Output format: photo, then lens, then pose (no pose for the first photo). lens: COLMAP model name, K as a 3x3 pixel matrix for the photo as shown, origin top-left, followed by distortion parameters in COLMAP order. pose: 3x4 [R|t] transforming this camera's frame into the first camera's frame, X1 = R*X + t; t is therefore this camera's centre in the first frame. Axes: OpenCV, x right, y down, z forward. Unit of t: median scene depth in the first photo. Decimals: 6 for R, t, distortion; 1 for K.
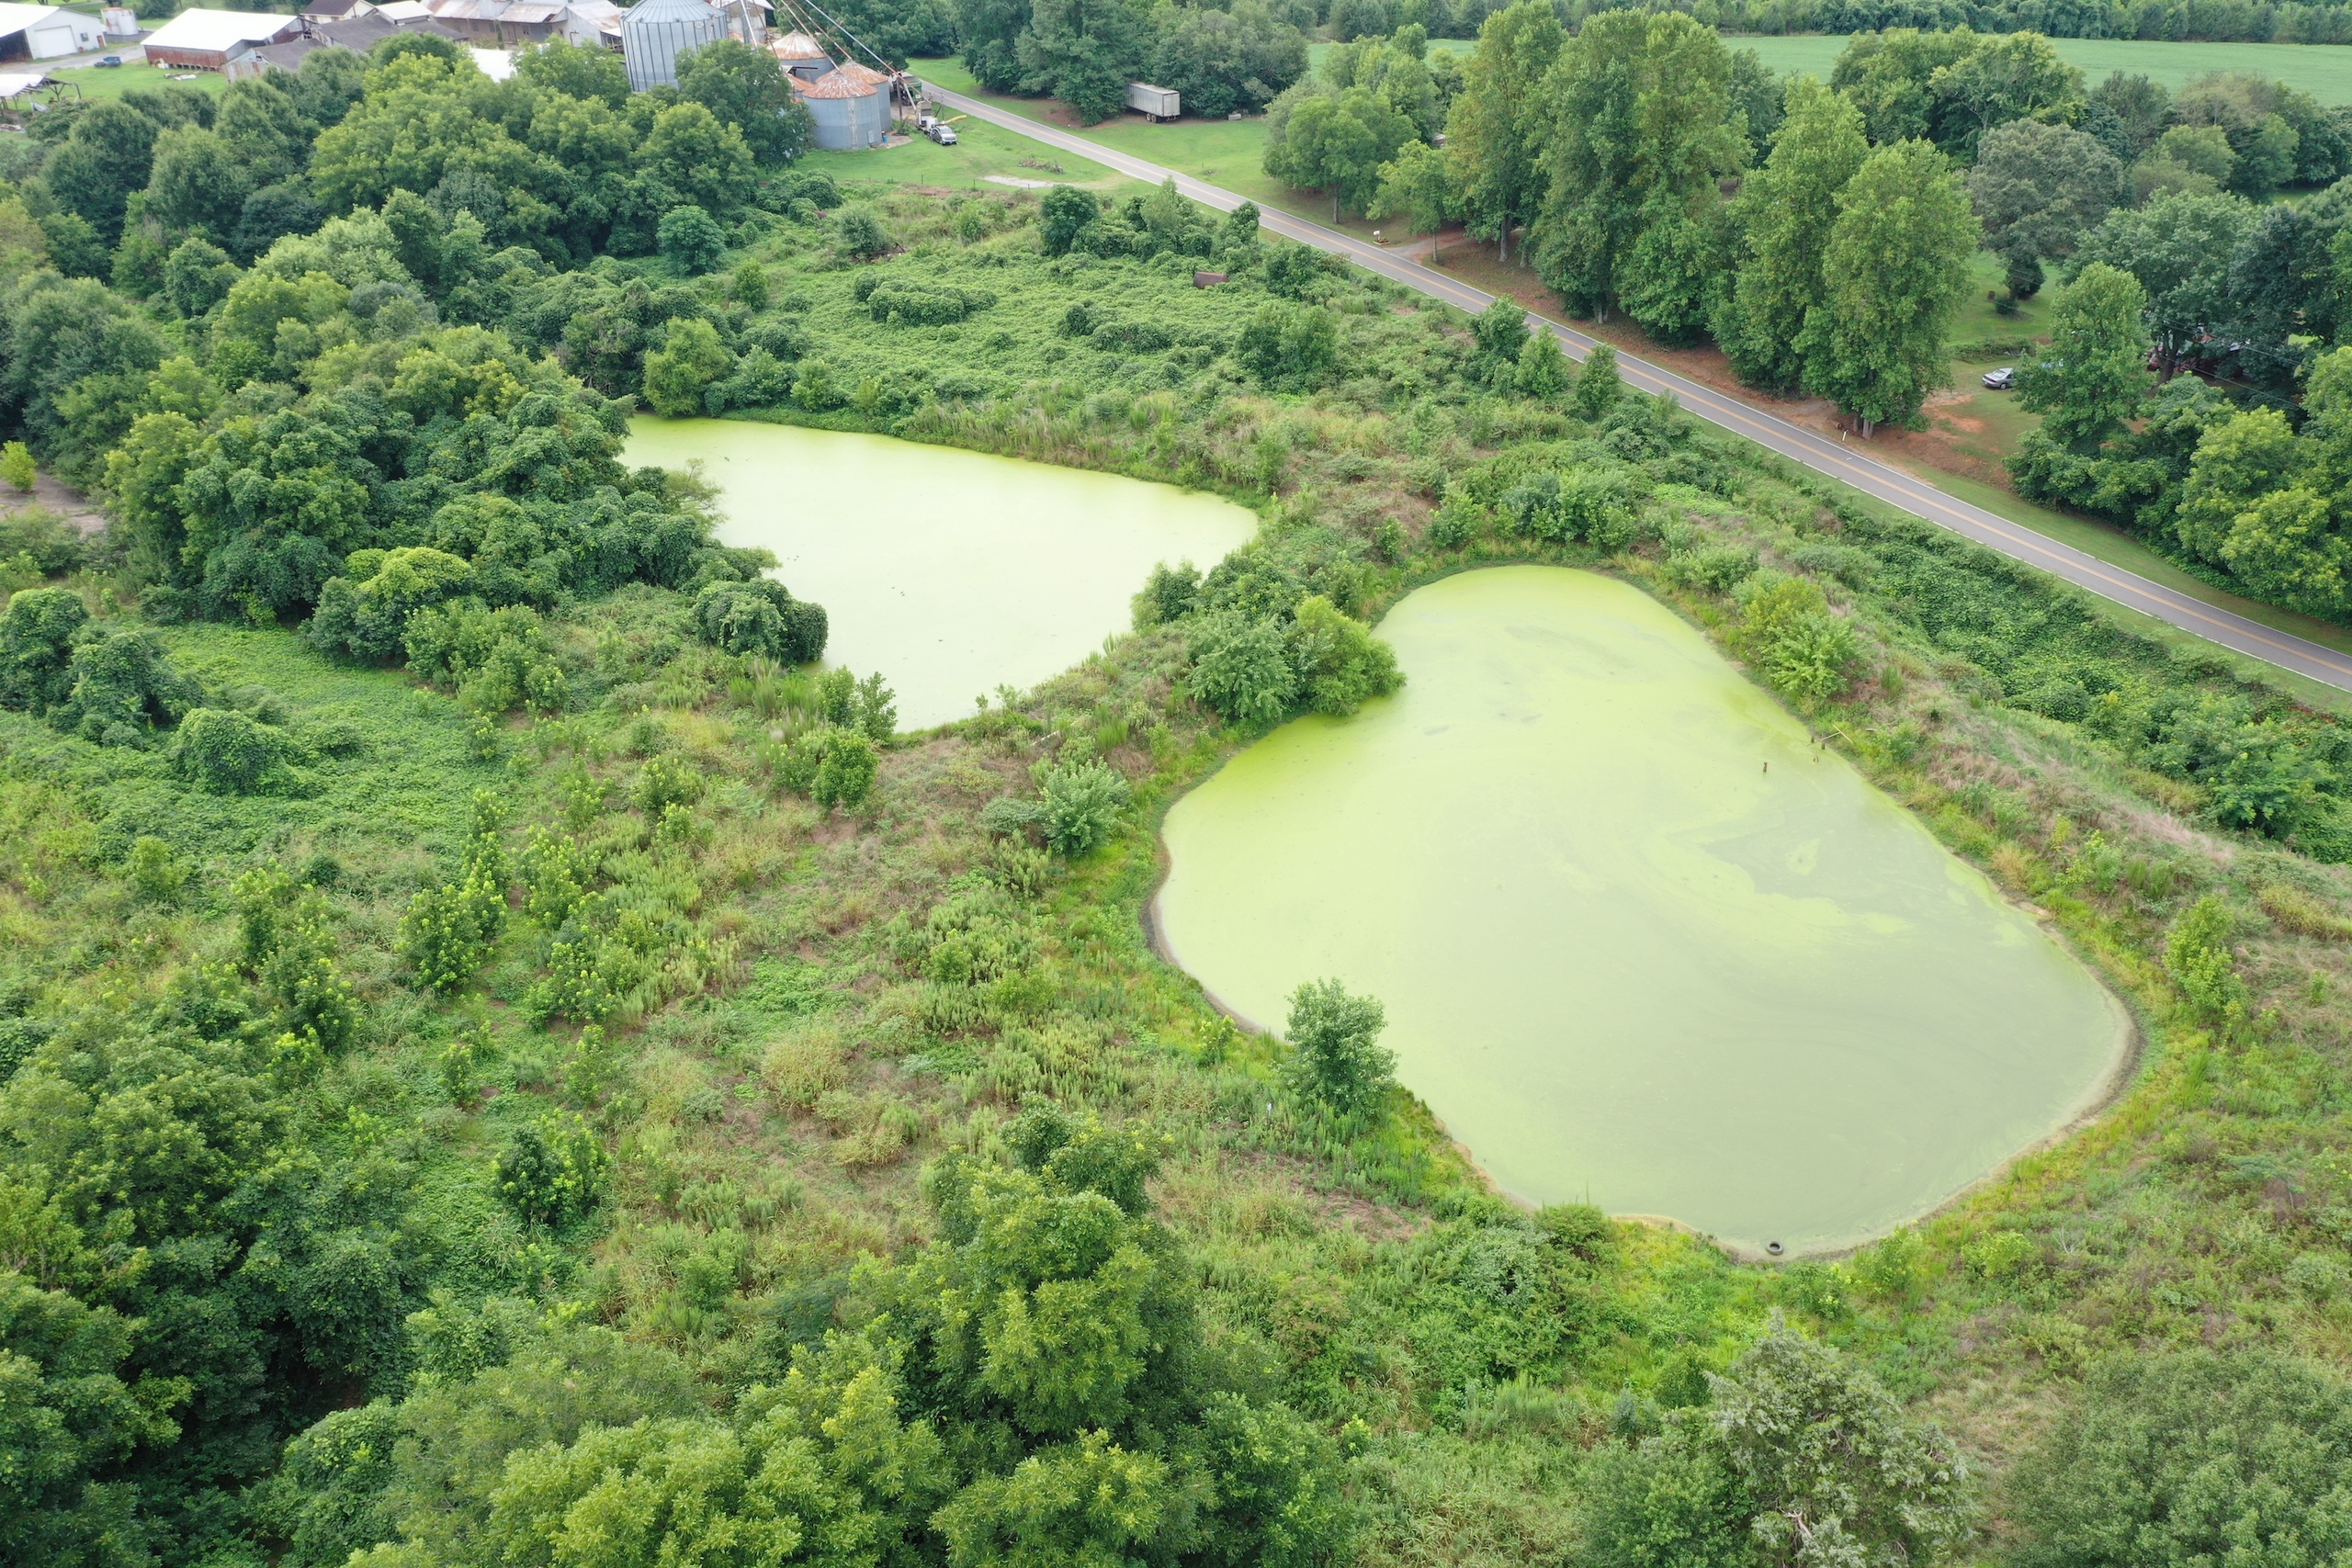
lens RADIAL K [[1843.9, 0, 1177.5], [0, 1843.9, 781.8], [0, 0, 1]] dist [-0.005832, -0.000650]
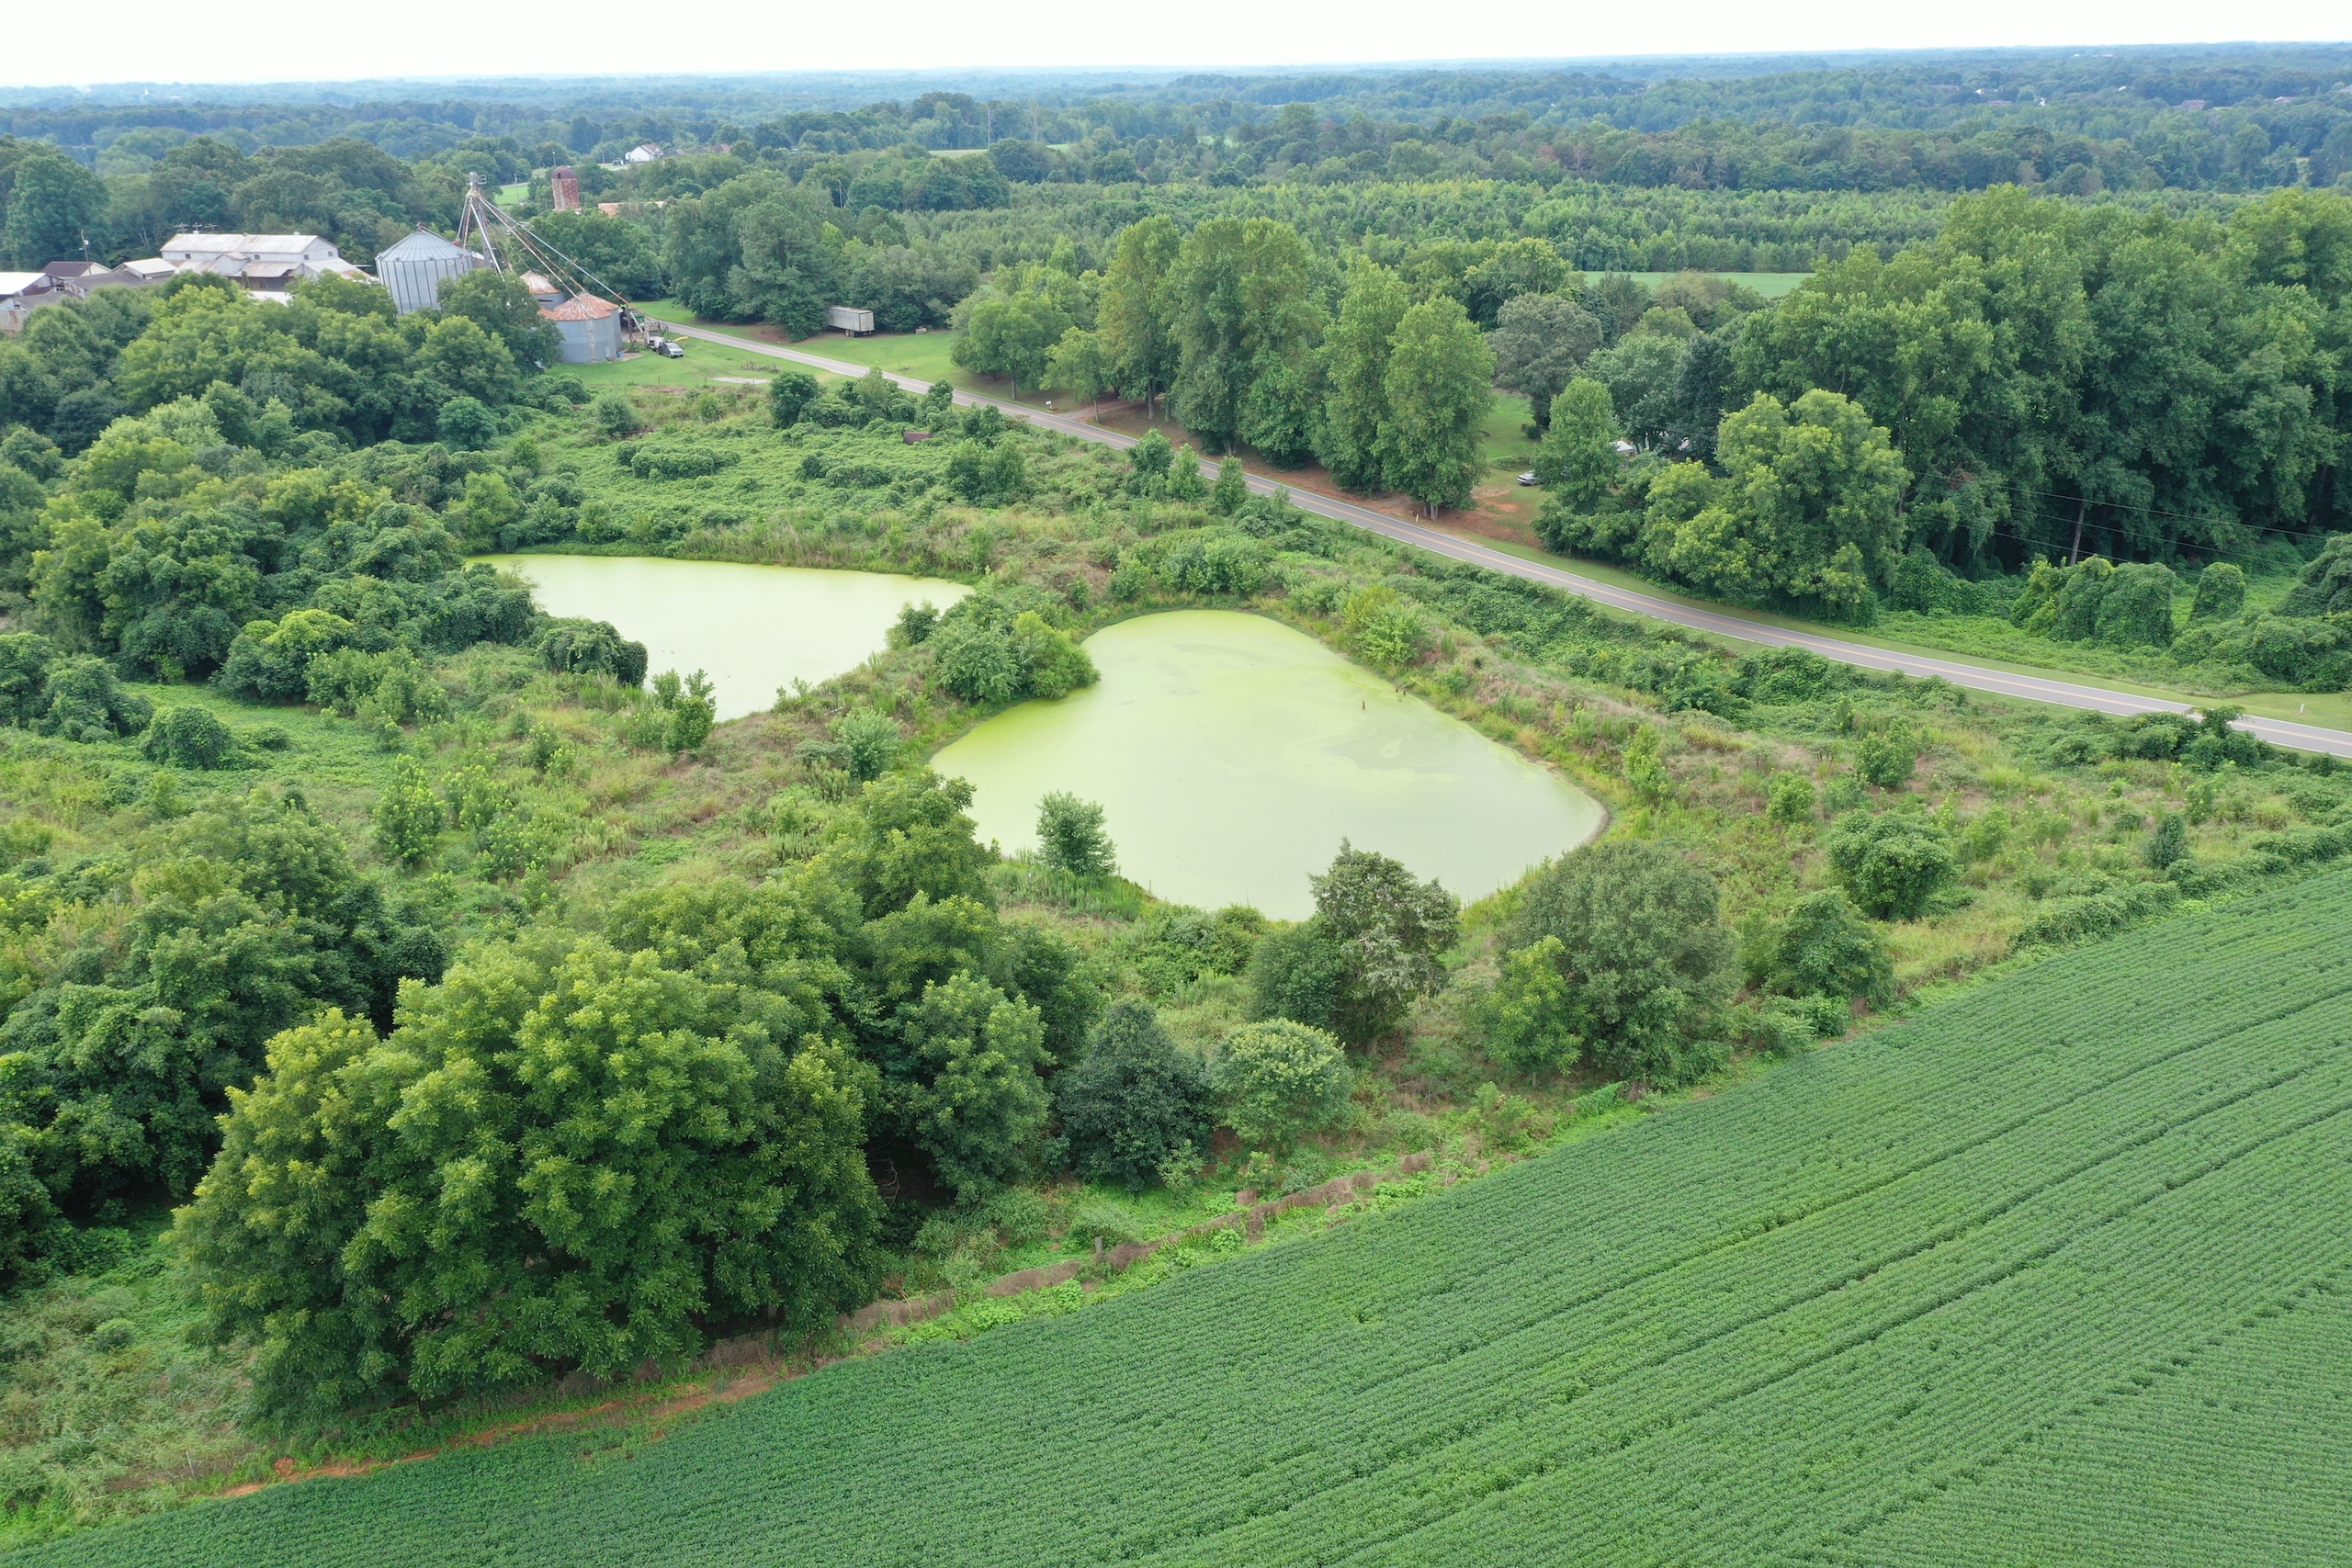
lens RADIAL K [[1843.9, 0, 1176.3], [0, 1843.9, 785.4], [0, 0, 1]] dist [-0.005832, -0.000650]
pose [[0.983847, -0.064512, 0.166983, -0.042480], [0.087402, 0.987176, -0.133585, 0.177892], [-0.156224, 0.146022, 0.976868, -0.252982]]
